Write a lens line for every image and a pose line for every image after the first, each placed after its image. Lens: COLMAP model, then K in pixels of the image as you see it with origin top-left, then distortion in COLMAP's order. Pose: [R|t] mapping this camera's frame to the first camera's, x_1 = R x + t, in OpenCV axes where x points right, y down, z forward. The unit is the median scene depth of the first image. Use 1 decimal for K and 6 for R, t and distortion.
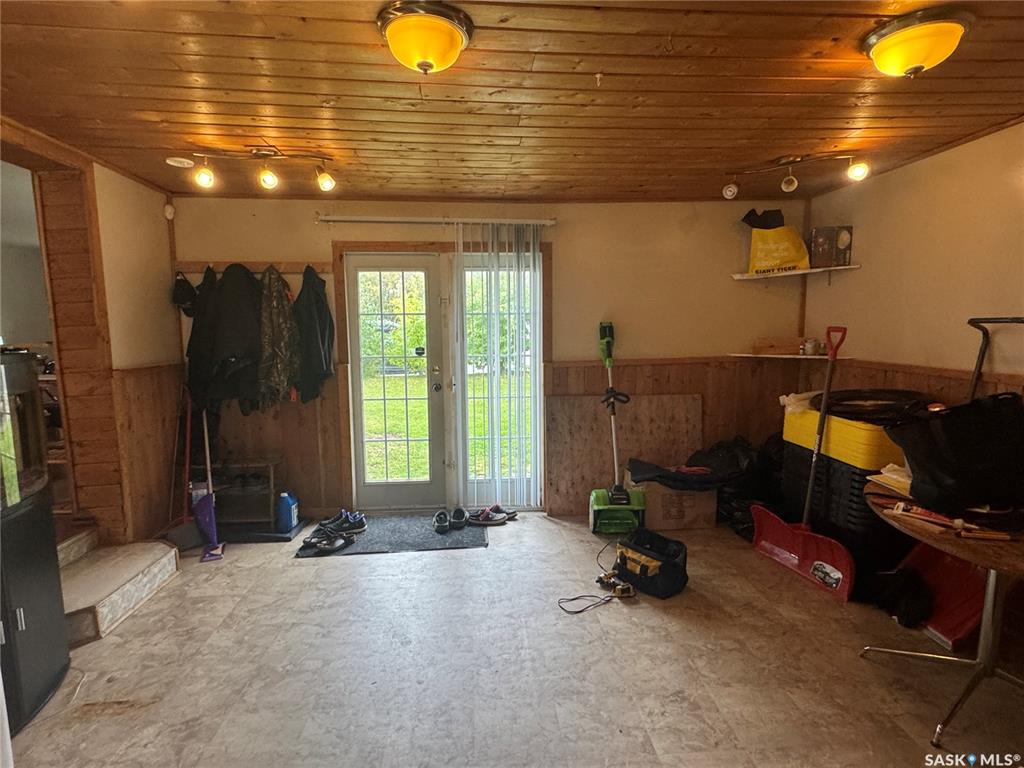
lens RADIAL K [[537.3, 0, 510.0], [0, 537.3, 382.6], [0, 0, 1]] dist [-0.001480, 0.000708]
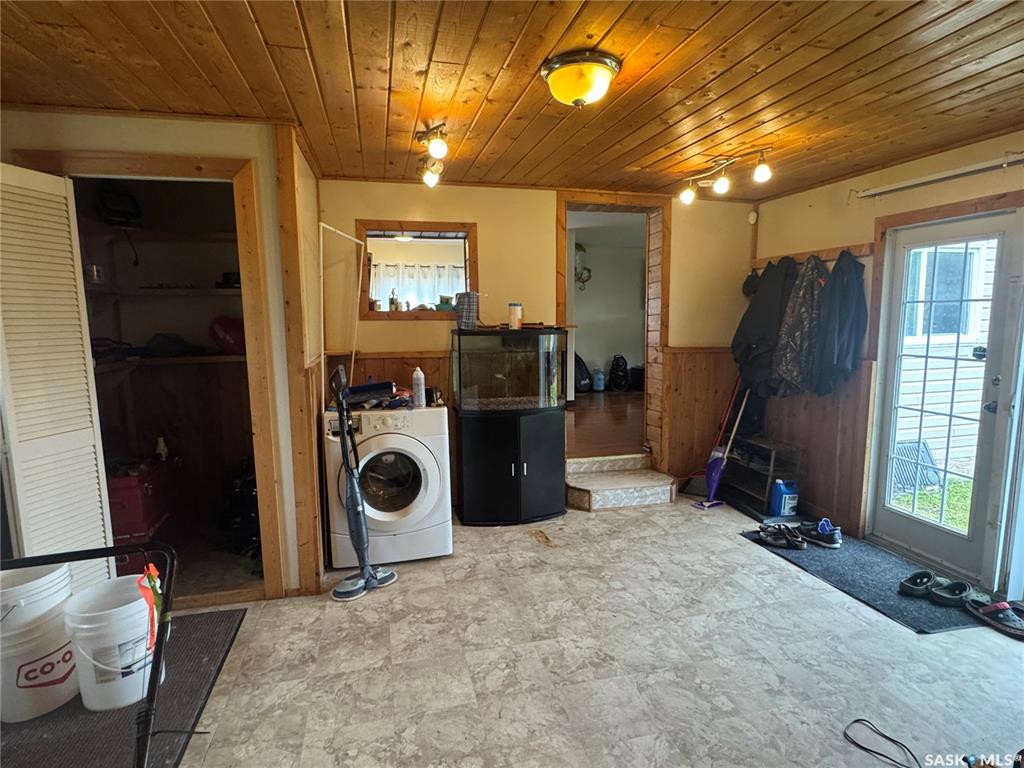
lens RADIAL K [[537.3, 0, 510.0], [0, 537.3, 382.6], [0, 0, 1]] dist [-0.001480, 0.000708]
pose [[0.171753, 0.128136, -0.976771, 0.511935], [-0.107090, 0.988058, 0.110786, -0.038412], [0.979302, 0.085575, 0.183424, 0.324241]]
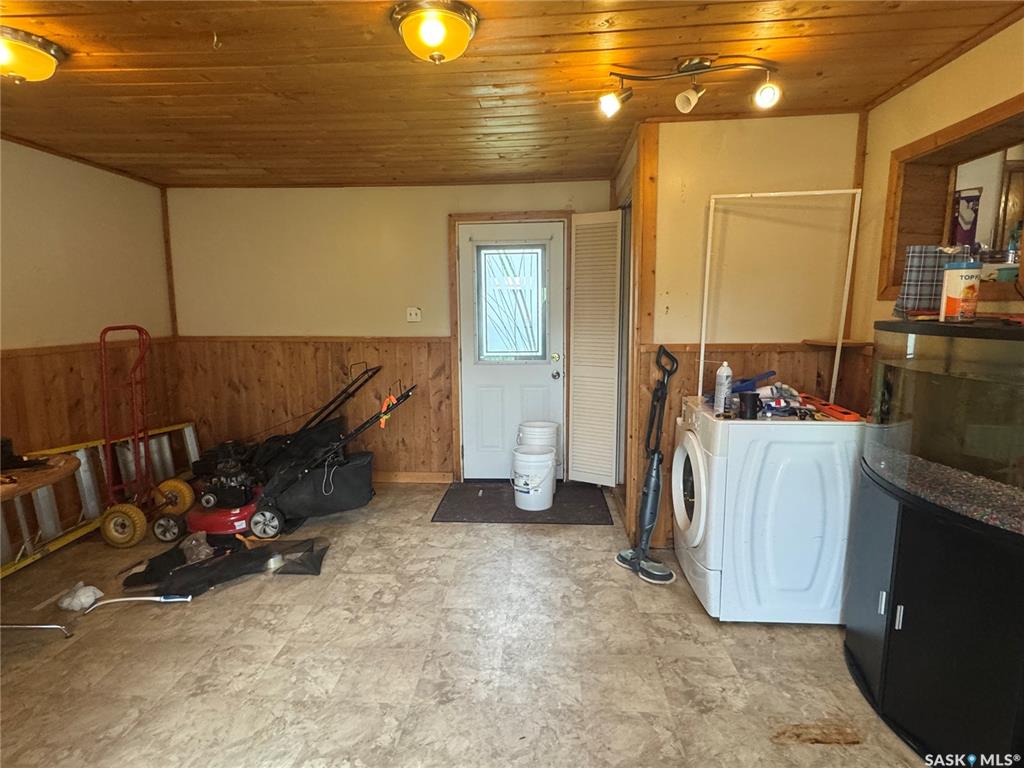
lens RADIAL K [[537.3, 0, 510.0], [0, 537.3, 382.6], [0, 0, 1]] dist [-0.001480, 0.000708]
pose [[-0.991845, -0.005026, 0.127348, -0.212934], [0.027681, 0.966873, 0.253751, -0.105455], [-0.124405, 0.255207, -0.958850, 1.044746]]
